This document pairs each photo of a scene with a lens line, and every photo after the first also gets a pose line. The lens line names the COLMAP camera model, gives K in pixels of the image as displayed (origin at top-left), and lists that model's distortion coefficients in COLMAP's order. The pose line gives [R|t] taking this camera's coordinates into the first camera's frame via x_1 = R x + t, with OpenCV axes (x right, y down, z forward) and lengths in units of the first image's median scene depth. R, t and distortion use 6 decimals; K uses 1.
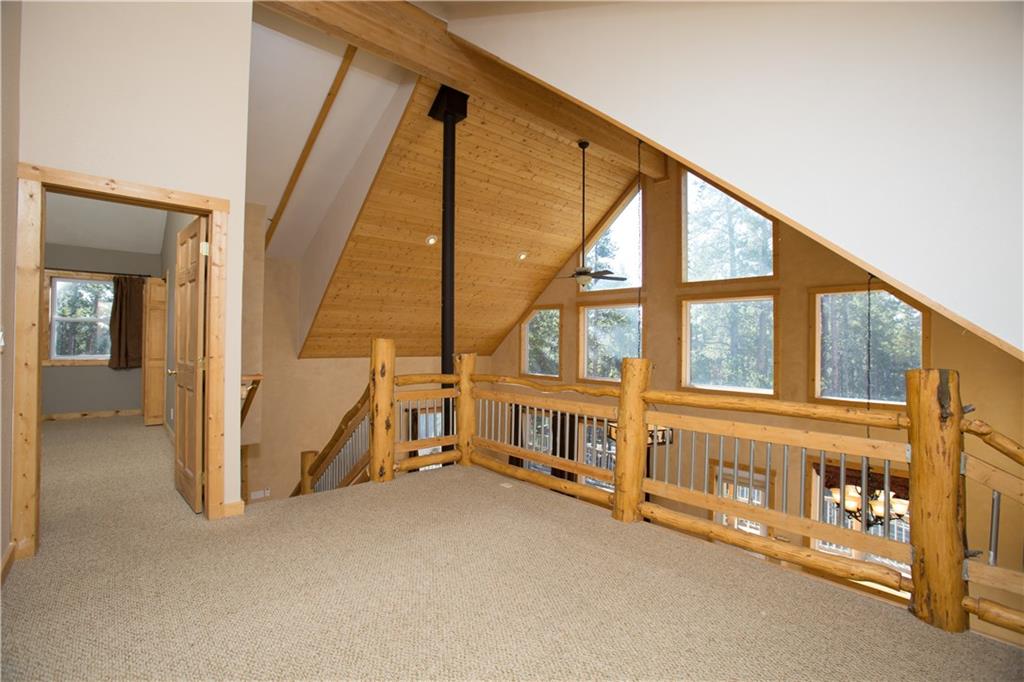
lens RADIAL K [[477.3, 0, 517.8], [0, 477.3, 335.2], [0, 0, 1]] dist [-0.070686, 0.021319]
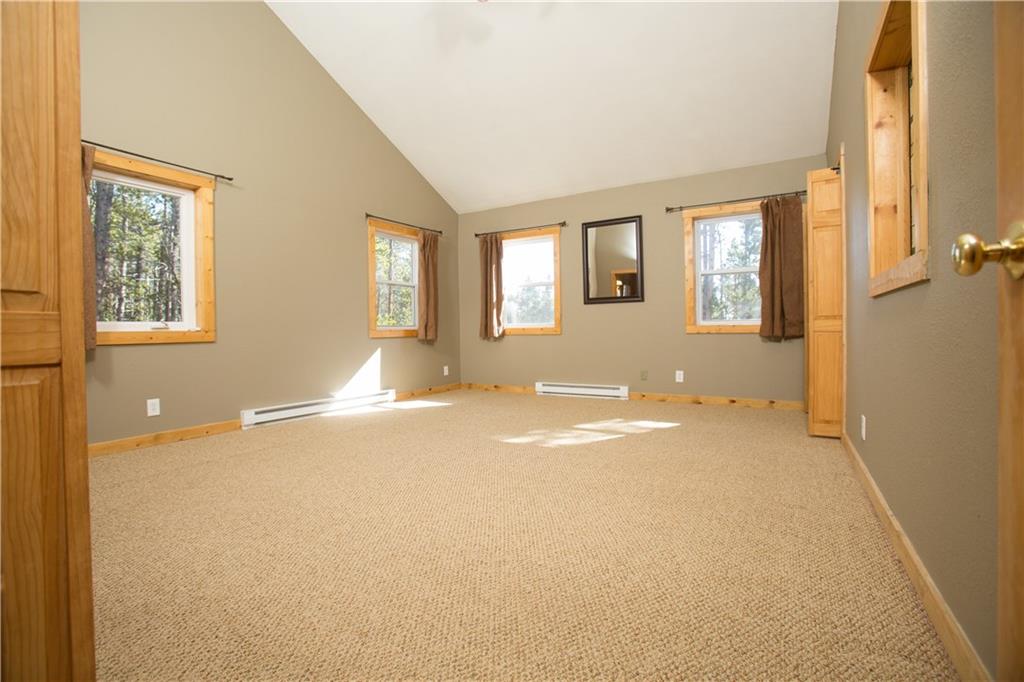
lens RADIAL K [[477.3, 0, 514.0], [0, 477.3, 338.8], [0, 0, 1]] dist [-0.070686, 0.021319]
pose [[0.314288, -0.001542, -0.949326, -0.345889], [0.022299, 0.999735, 0.005758, 0.062497], [0.949066, -0.022978, 0.314239, 0.431430]]
